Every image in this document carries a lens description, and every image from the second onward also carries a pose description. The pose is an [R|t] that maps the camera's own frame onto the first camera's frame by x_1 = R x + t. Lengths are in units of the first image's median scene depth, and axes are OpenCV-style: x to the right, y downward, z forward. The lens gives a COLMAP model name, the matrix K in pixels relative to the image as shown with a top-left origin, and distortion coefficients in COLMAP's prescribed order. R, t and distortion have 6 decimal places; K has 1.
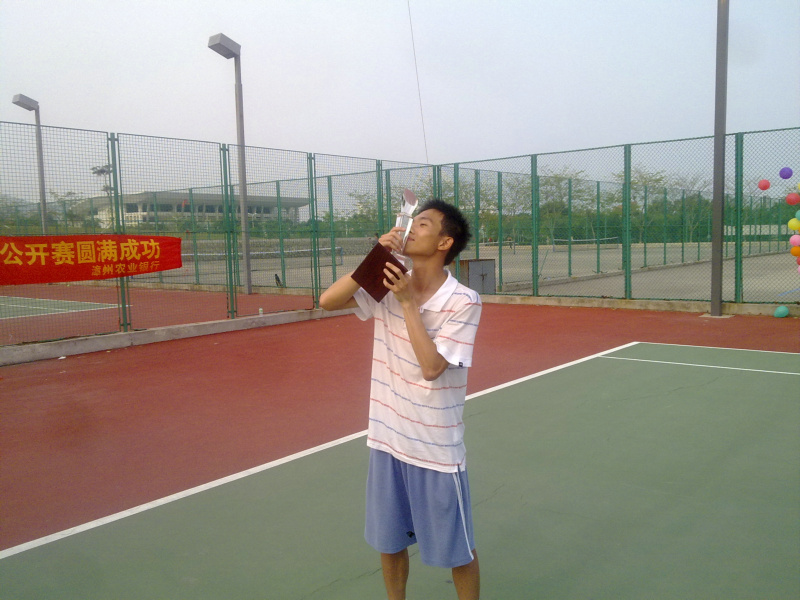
lens RADIAL K [[731.3, 0, 399.2], [0, 731.3, 289.2], [0, 0, 1]] dist [-0.016768, -0.017176]
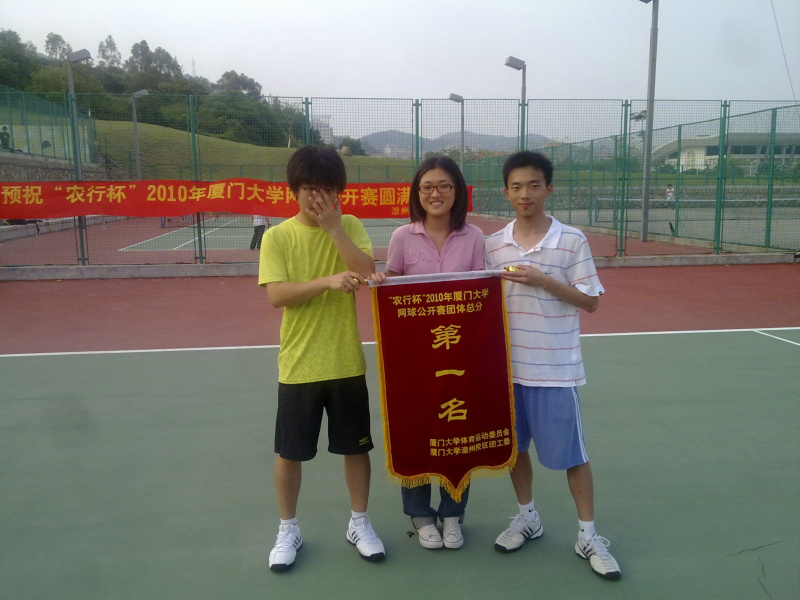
lens RADIAL K [[698.6, 0, 398.6], [0, 698.6, 313.7], [0, 0, 1]] dist [0.130664, -0.233410]
pose [[0.716672, 0.140448, -0.683122, 0.421179], [-0.061343, 0.988410, 0.138860, -0.016026], [0.694708, -0.057612, 0.716981, 0.083806]]
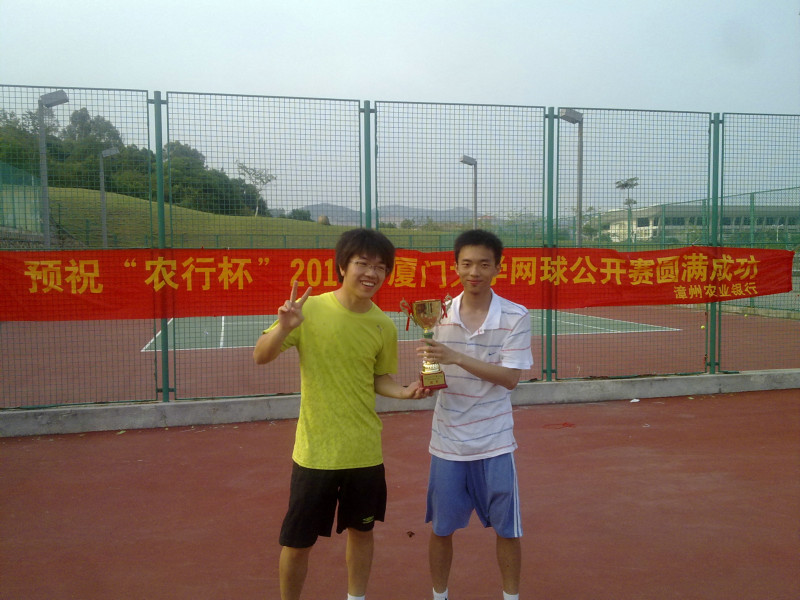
lens RADIAL K [[698.6, 0, 398.6], [0, 698.6, 313.7], [0, 0, 1]] dist [0.130664, -0.233410]
pose [[0.780072, 0.061642, -0.622646, -0.155294], [-0.050425, 0.998092, 0.035636, -0.013623], [0.623655, 0.003598, 0.781692, 0.187692]]
